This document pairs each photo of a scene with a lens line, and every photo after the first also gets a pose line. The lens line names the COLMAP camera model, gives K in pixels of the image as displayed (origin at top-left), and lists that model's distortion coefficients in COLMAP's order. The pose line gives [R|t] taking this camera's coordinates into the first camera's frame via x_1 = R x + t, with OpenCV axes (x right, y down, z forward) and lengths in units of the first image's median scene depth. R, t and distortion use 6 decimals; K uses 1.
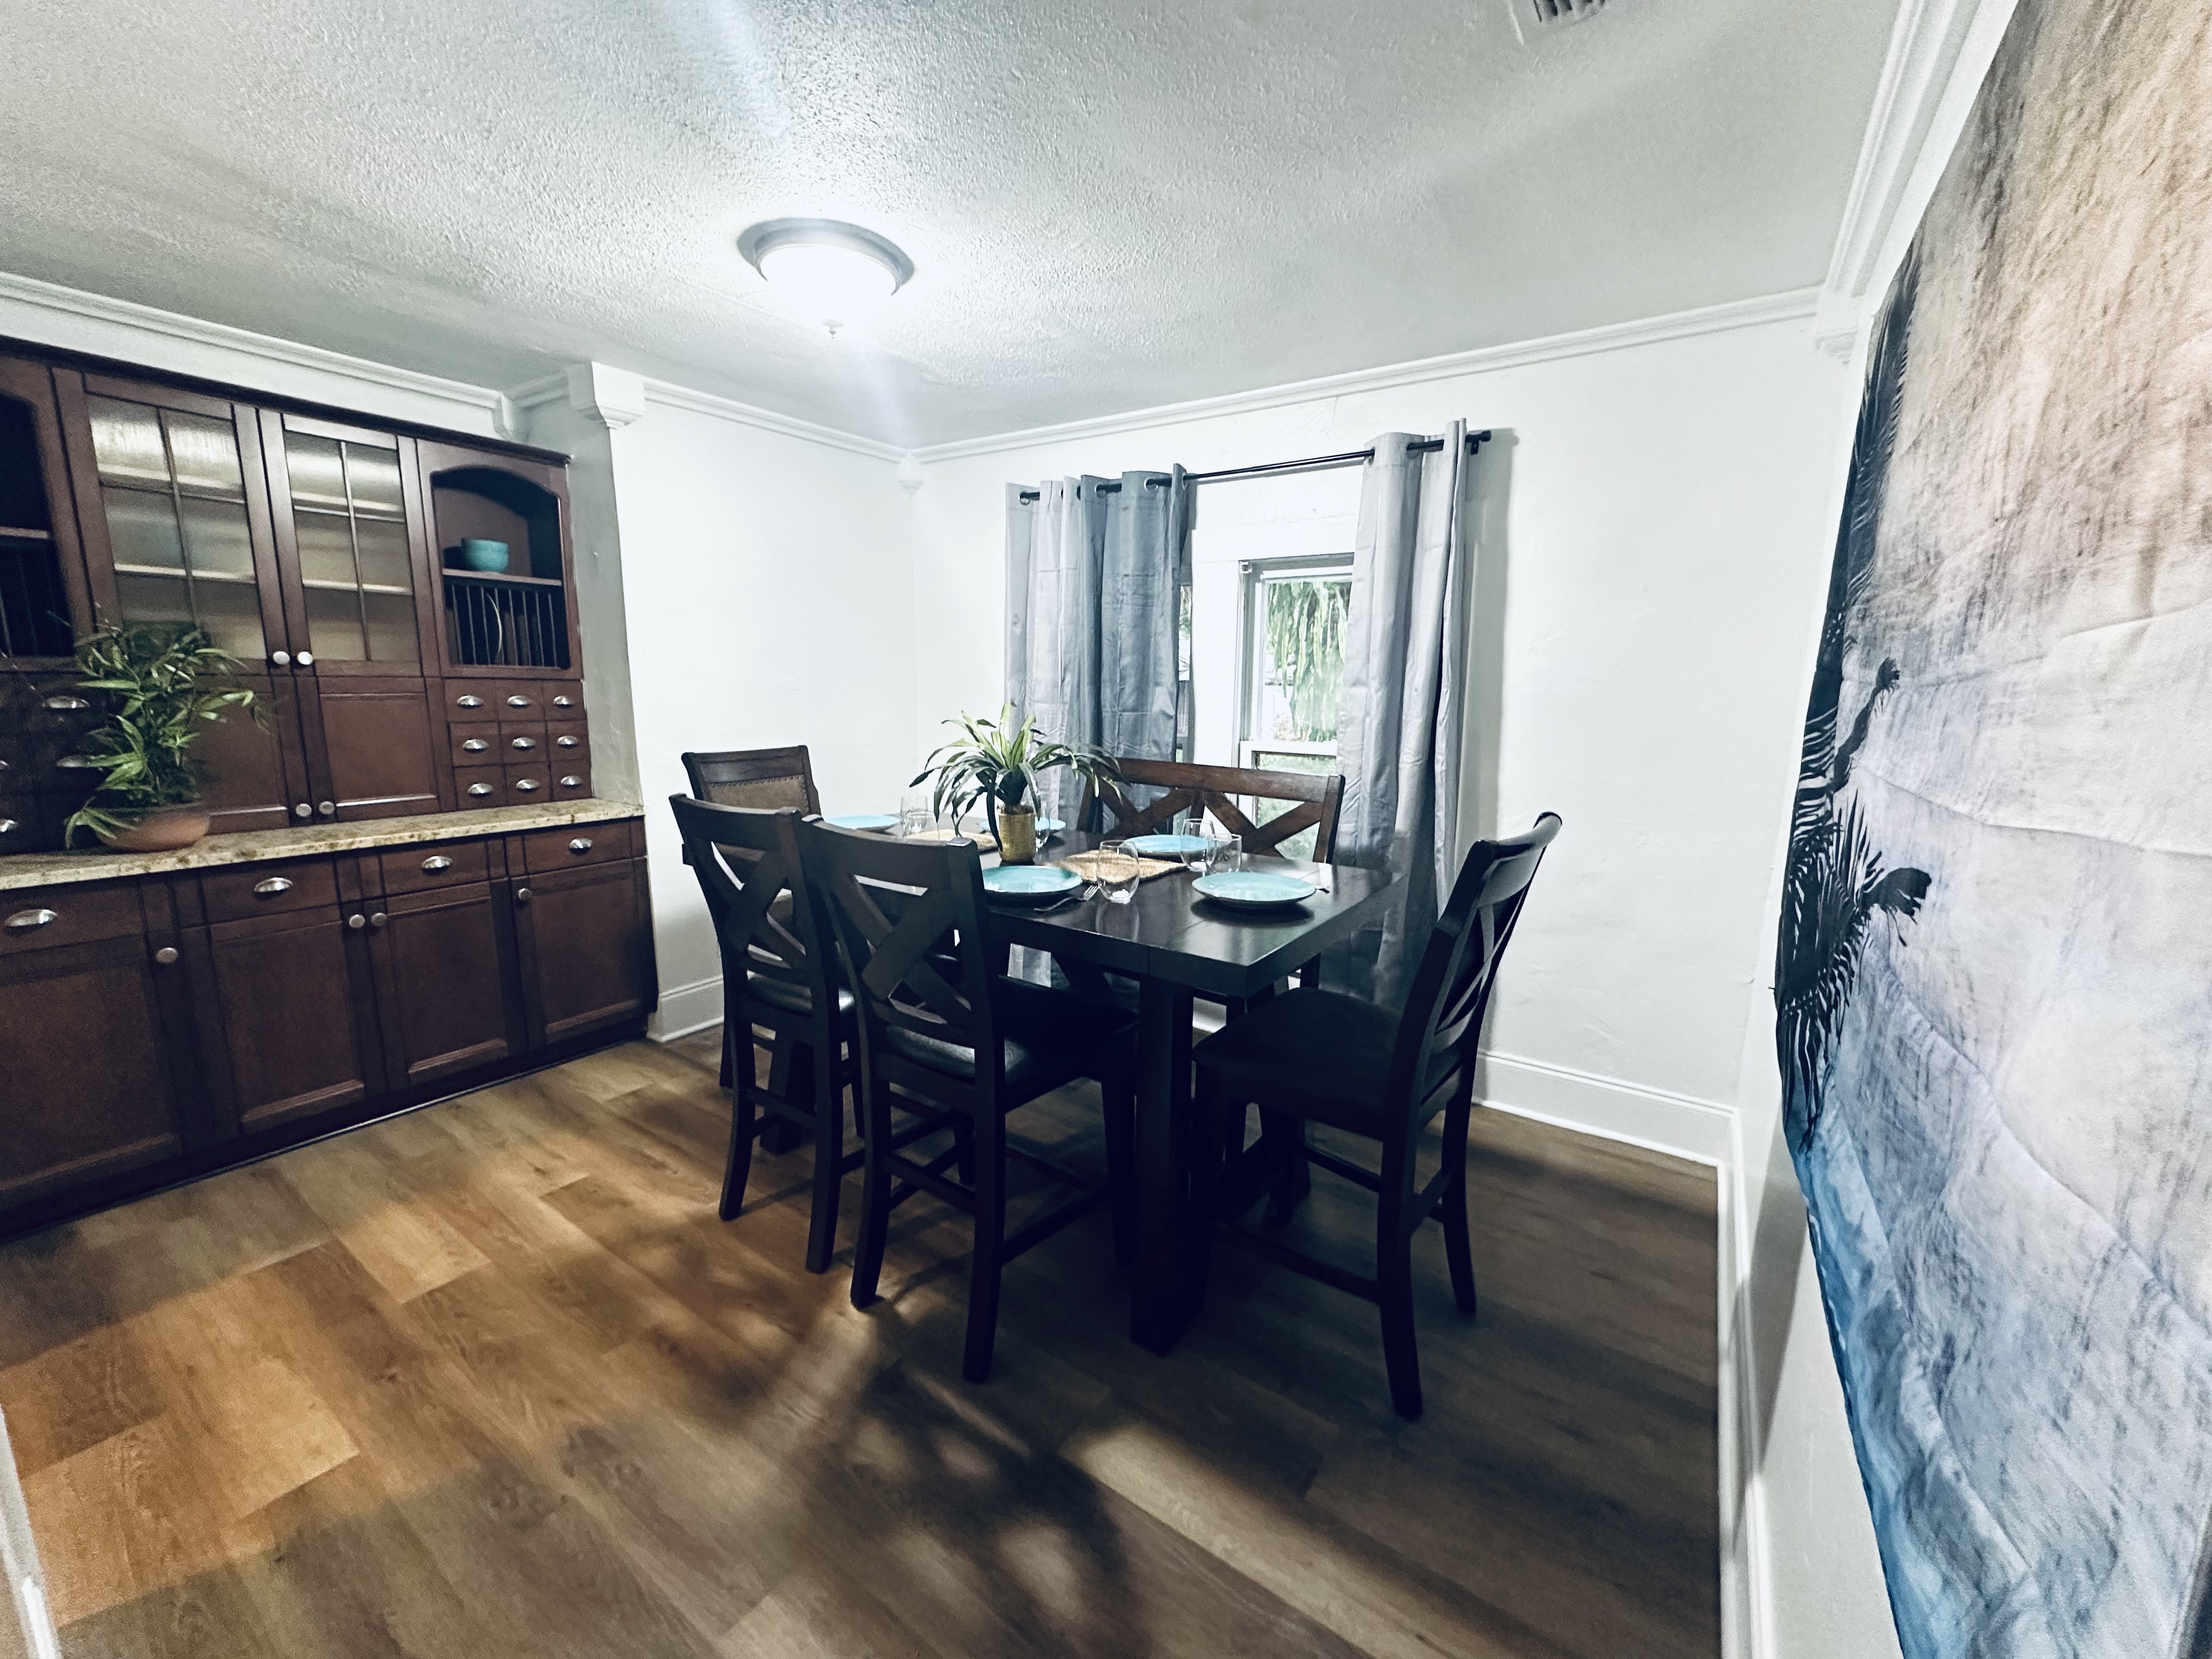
lens RADIAL K [[876.5, 0, 1106.0], [0, 876.5, 829.5], [0, 0, 1]] dist [-0.001619, -0.000437]
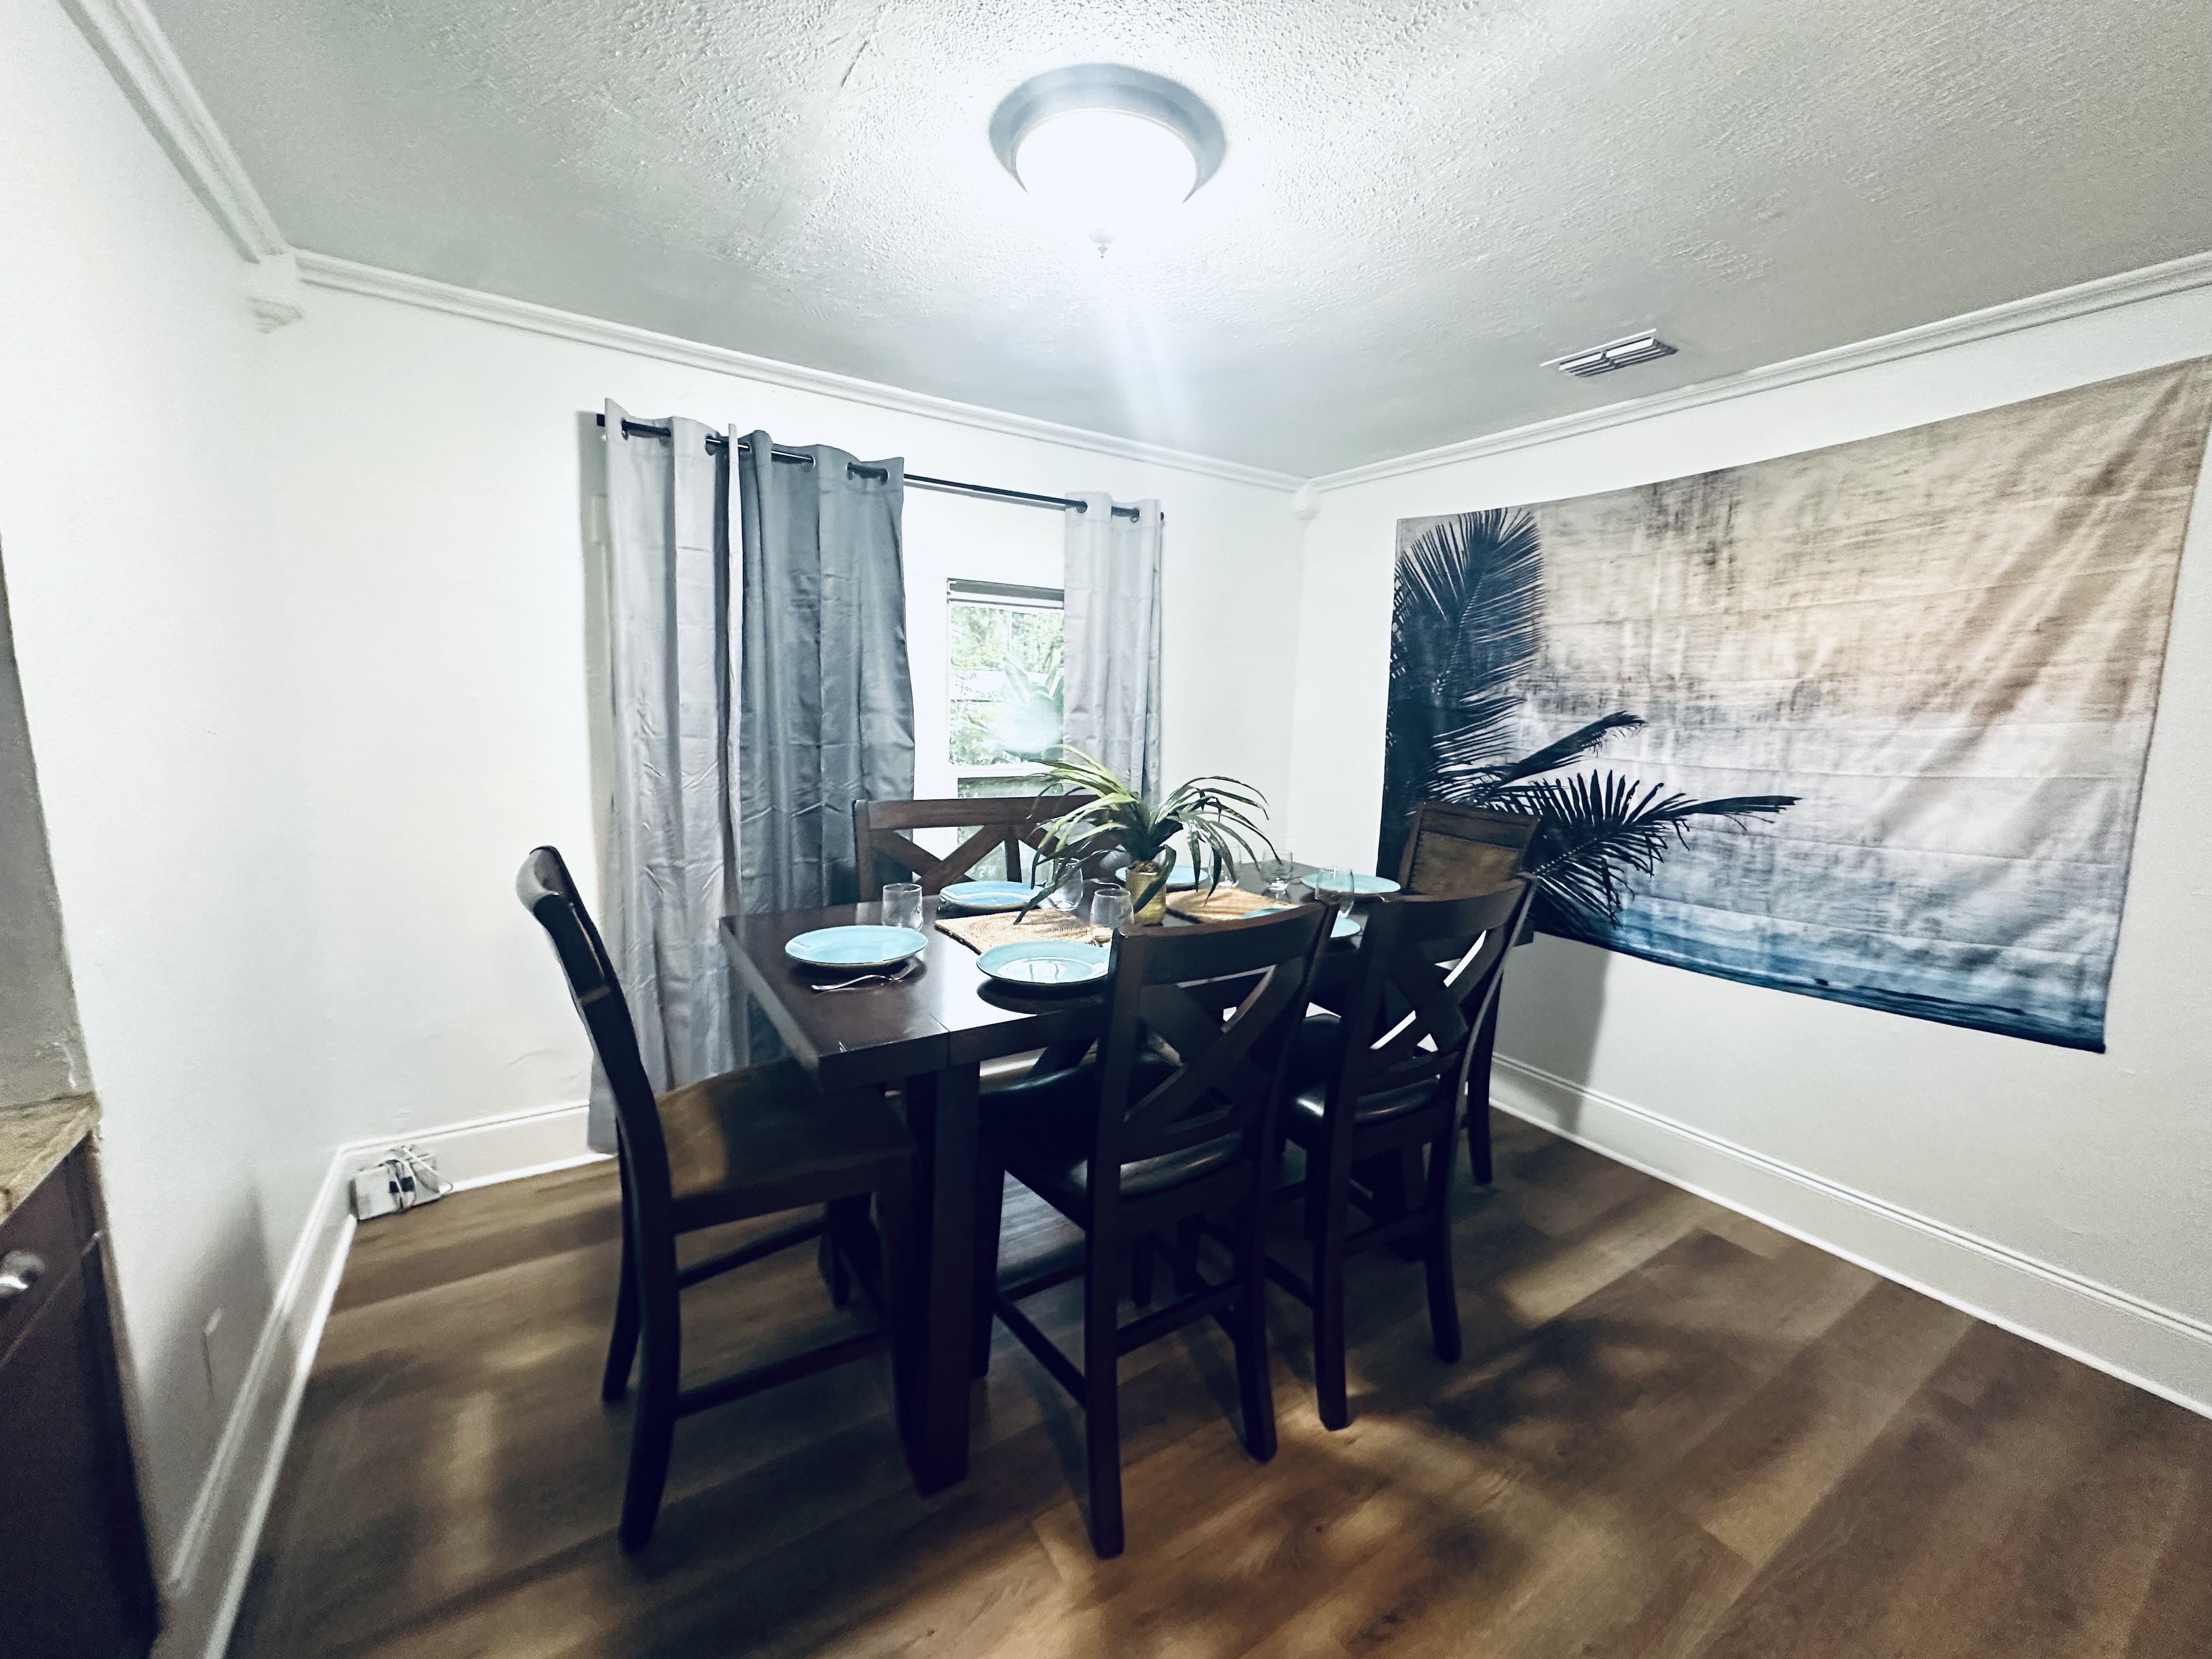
lens RADIAL K [[876.5, 0, 1106.0], [0, 876.5, 829.5], [0, 0, 1]] dist [-0.001619, -0.000437]
pose [[0.387830, -0.139203, 0.911159, -1.075262], [0.134007, 0.986542, 0.093681, -0.168845], [-0.911938, 0.085770, 0.401265, 0.782387]]
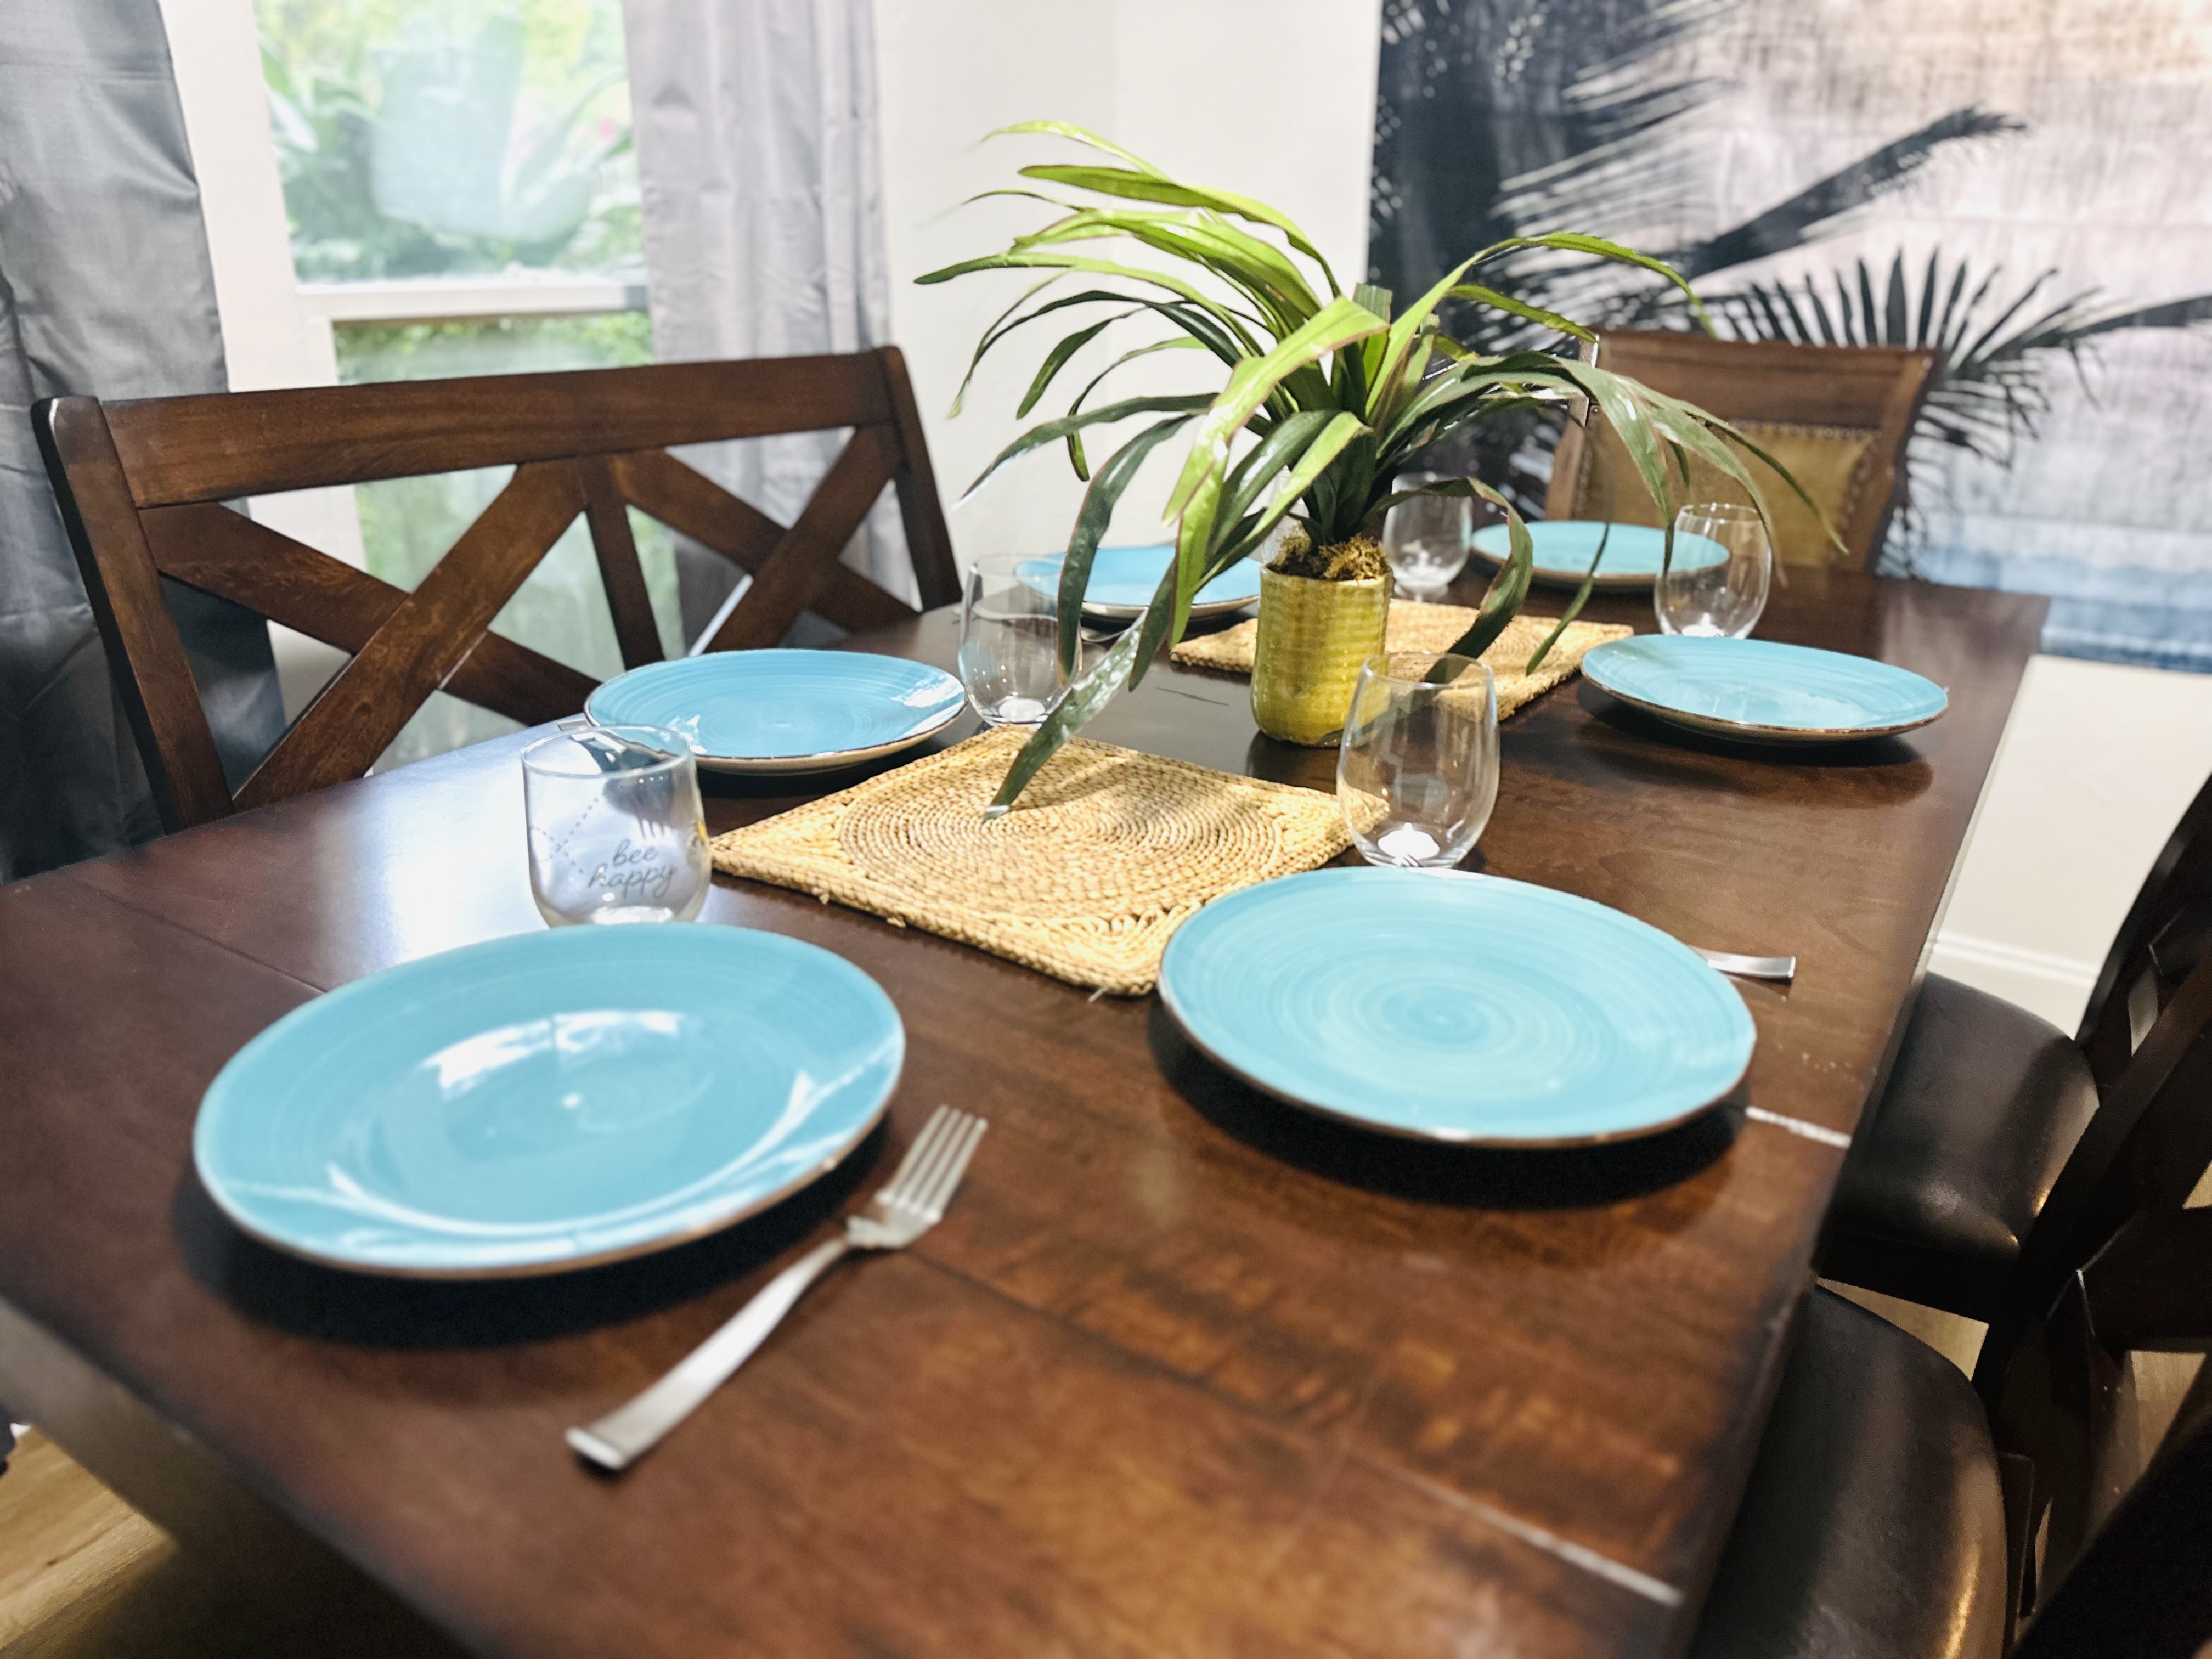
lens RADIAL K [[1575.0, 0, 1106.0], [0, 1575.0, 829.5], [0, 0, 1]] dist [0.004161, 0.000555]
pose [[-0.036033, -0.380544, 0.924061, -0.683702], [0.145268, 0.912845, 0.381590, -0.161230], [-0.988736, 0.147986, 0.022388, 1.237894]]
